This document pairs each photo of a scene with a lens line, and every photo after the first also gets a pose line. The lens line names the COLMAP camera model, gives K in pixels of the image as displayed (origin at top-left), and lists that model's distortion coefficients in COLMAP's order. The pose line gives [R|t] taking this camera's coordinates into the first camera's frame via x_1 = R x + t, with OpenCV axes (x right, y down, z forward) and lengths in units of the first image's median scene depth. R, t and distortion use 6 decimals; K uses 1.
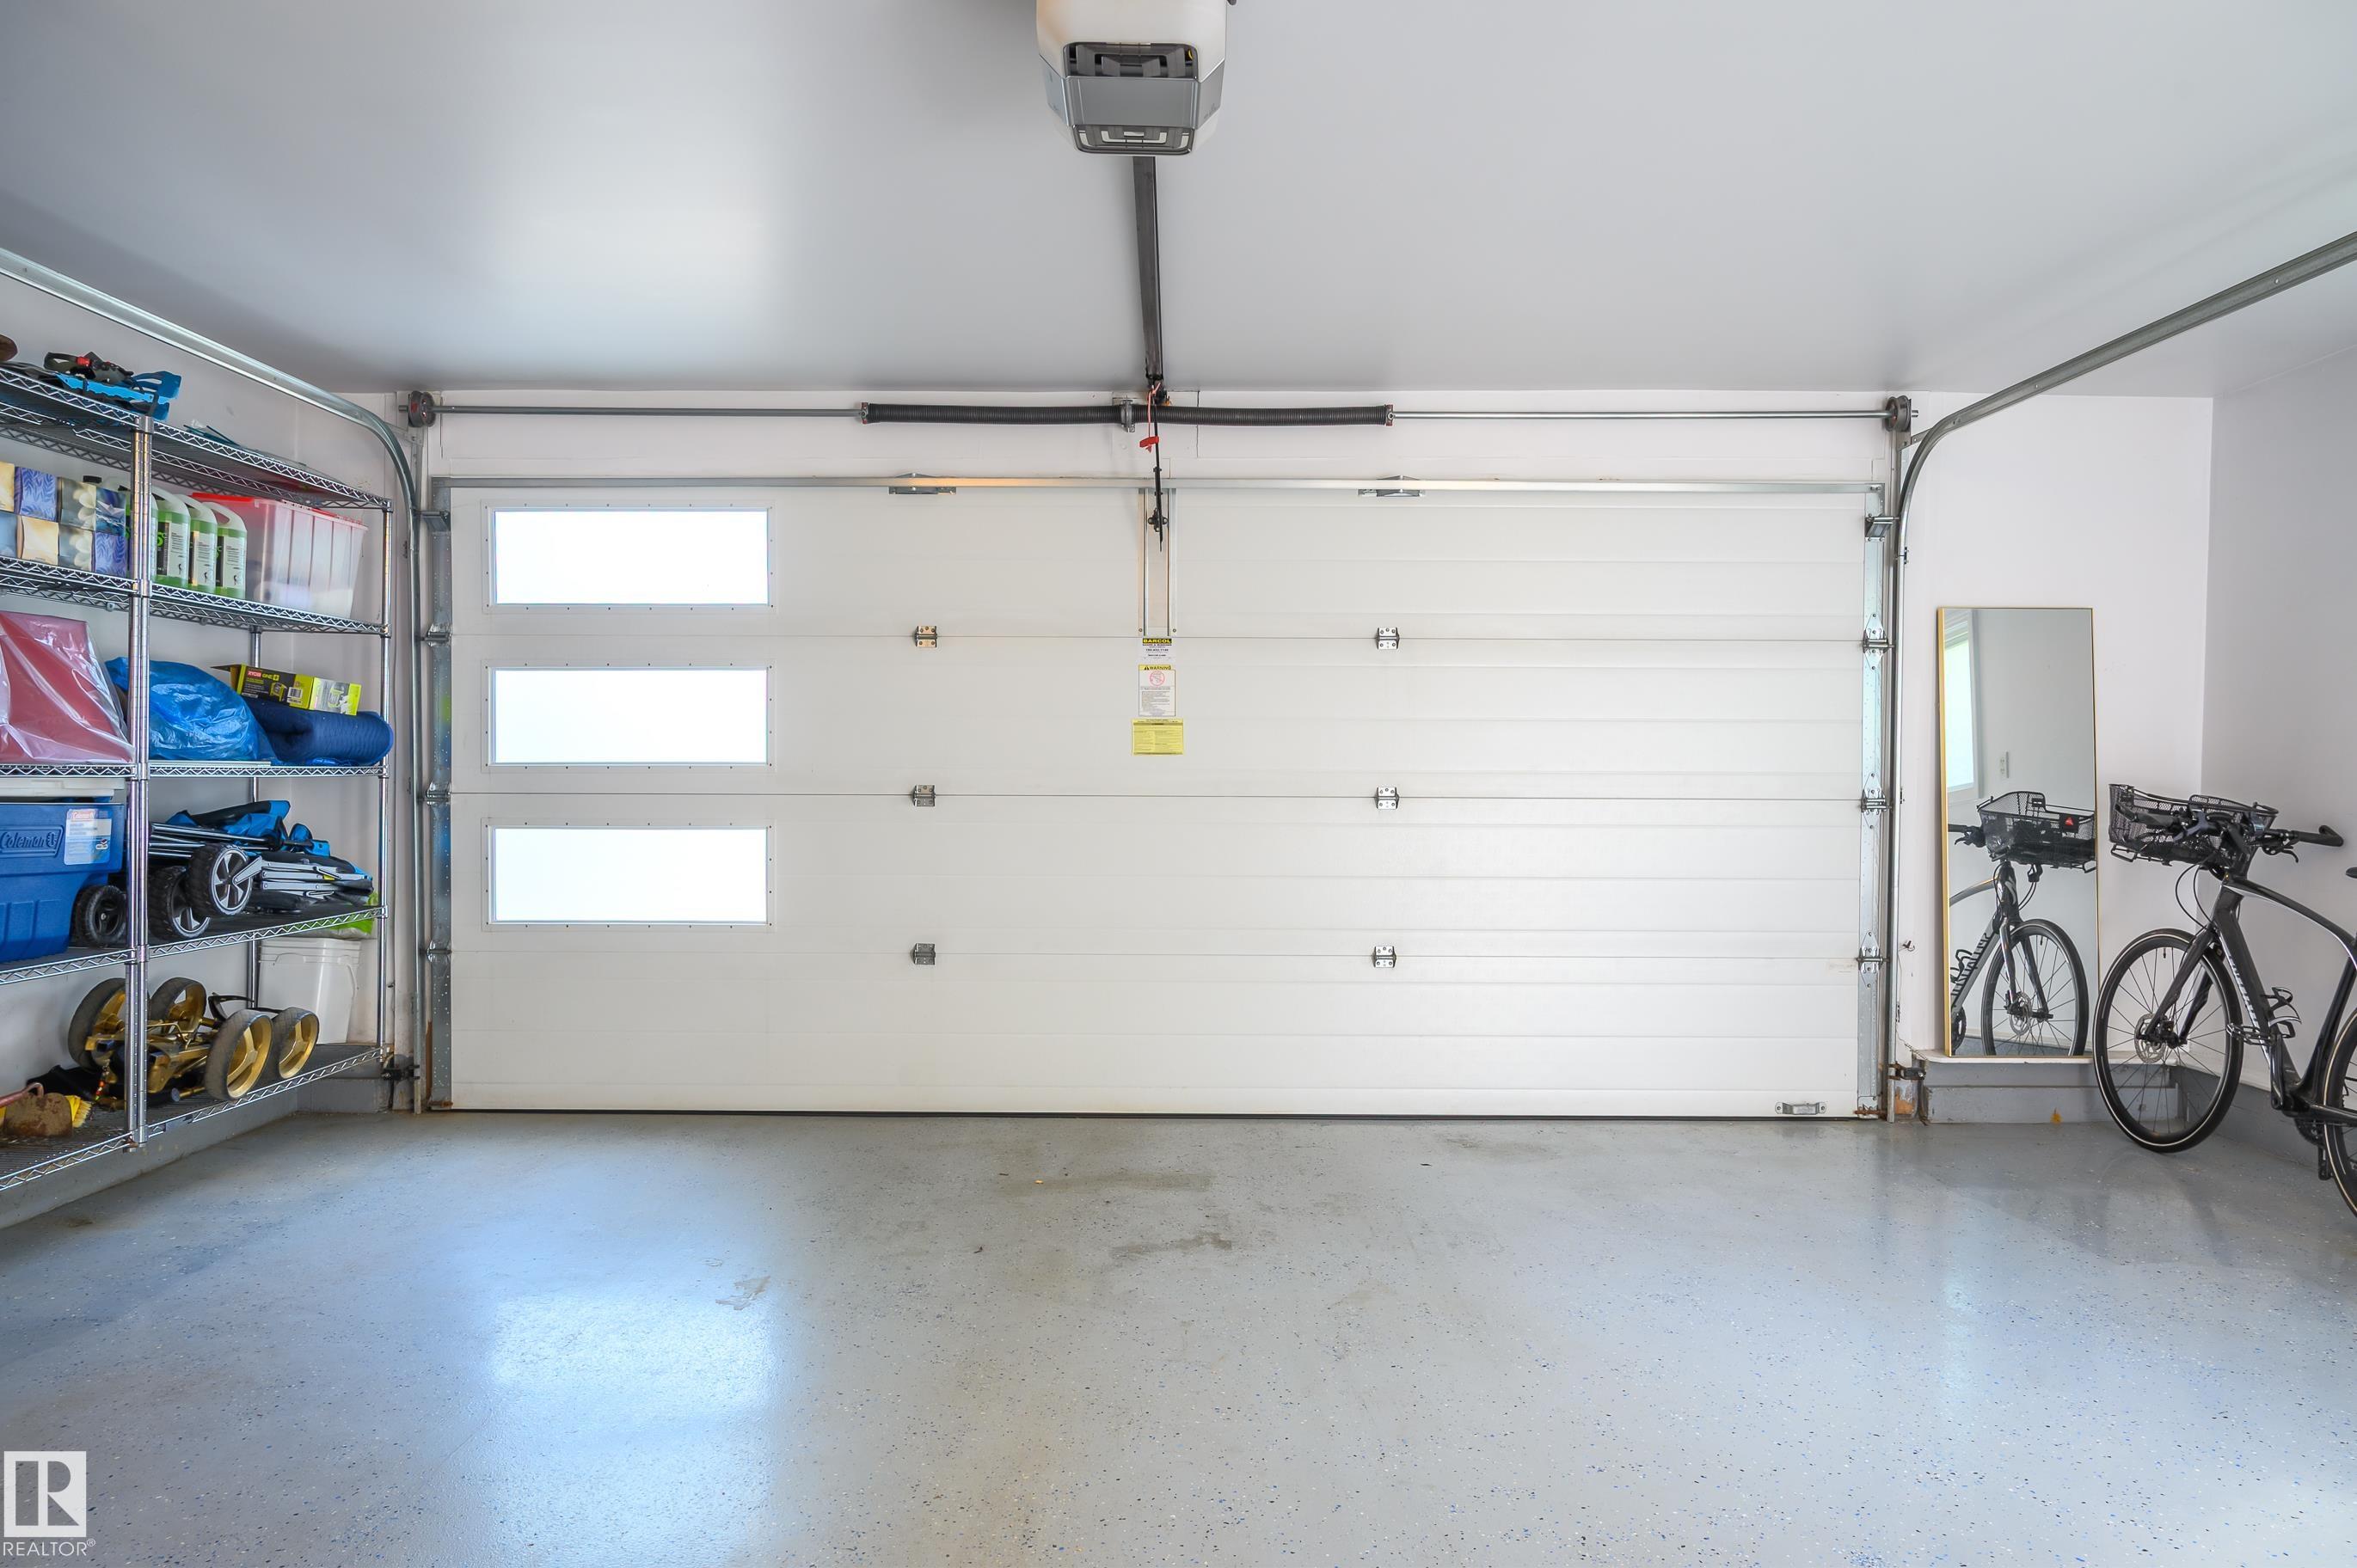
lens RADIAL K [[1560.8, 0, 1178.5], [0, 1560.8, 784.0], [0, 0, 1]] dist [0.073985, -0.103789]
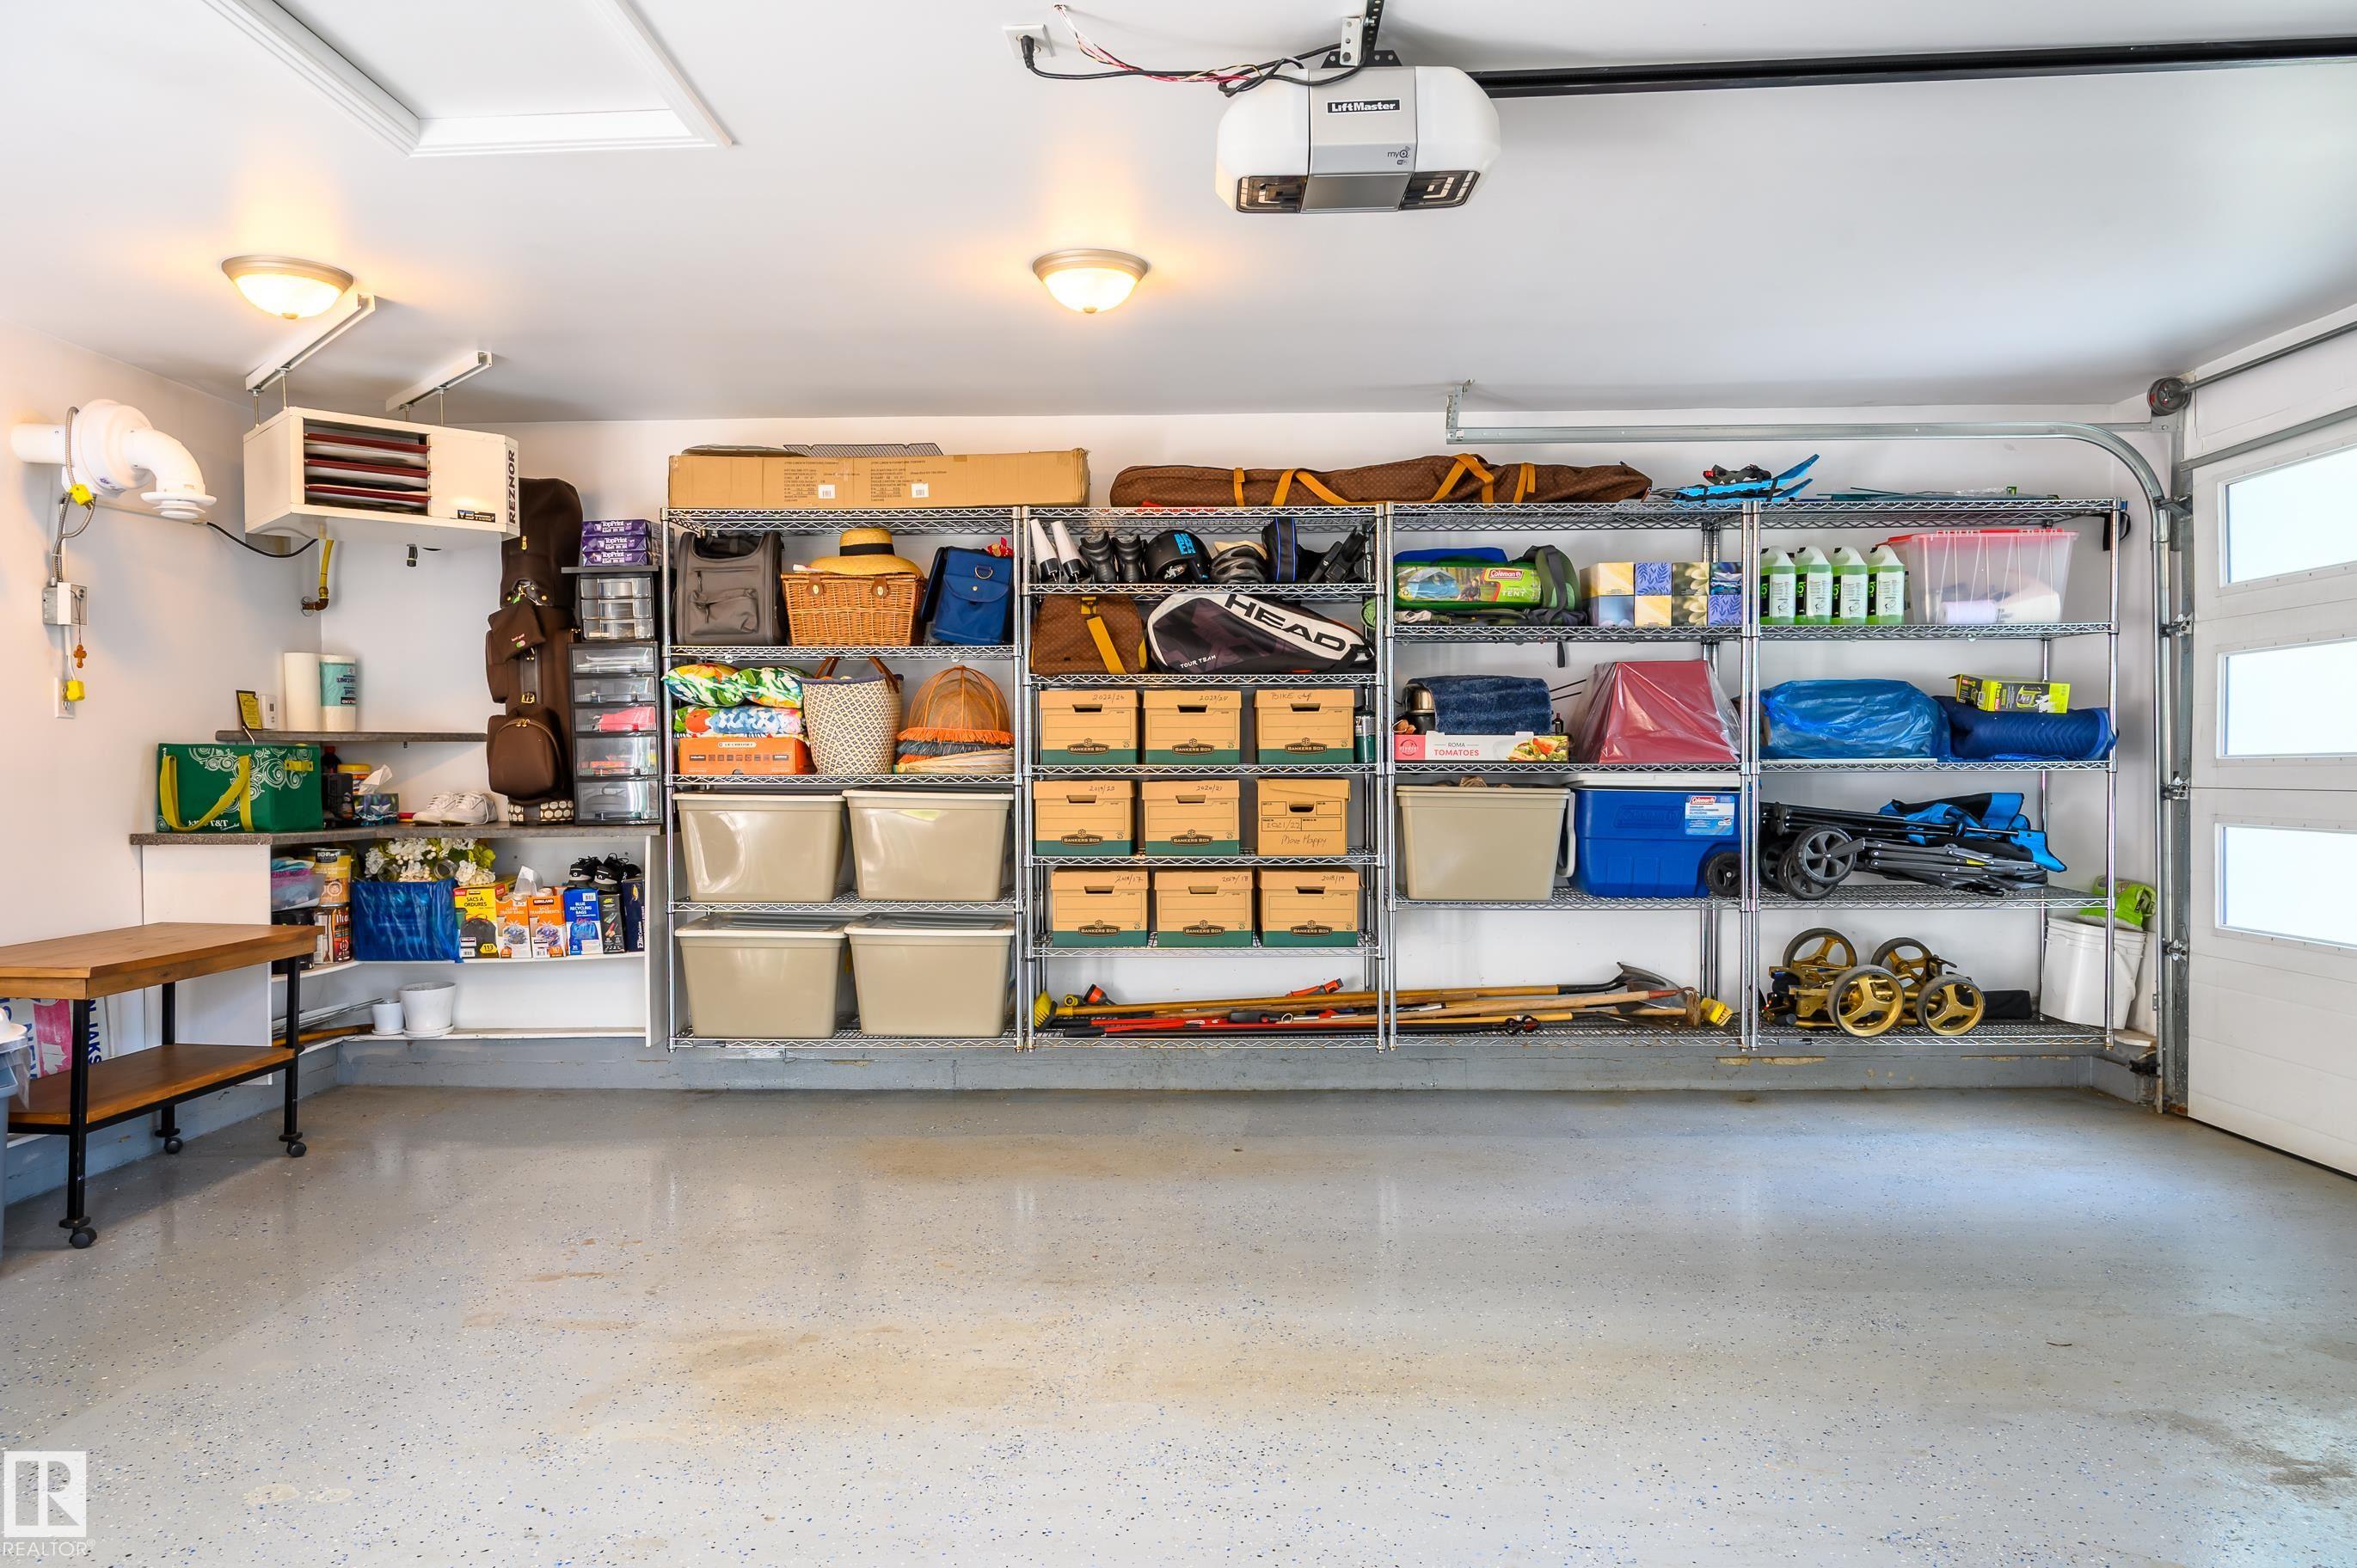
lens RADIAL K [[1560.8, 0, 1178.5], [0, 1560.8, 784.0], [0, 0, 1]] dist [0.073985, -0.103789]
pose [[-0.001662, 0.005091, -0.999986, 0.662333], [-0.001954, 0.999985, 0.005094, -0.000584], [0.999997, 0.001963, -0.001652, 0.511983]]
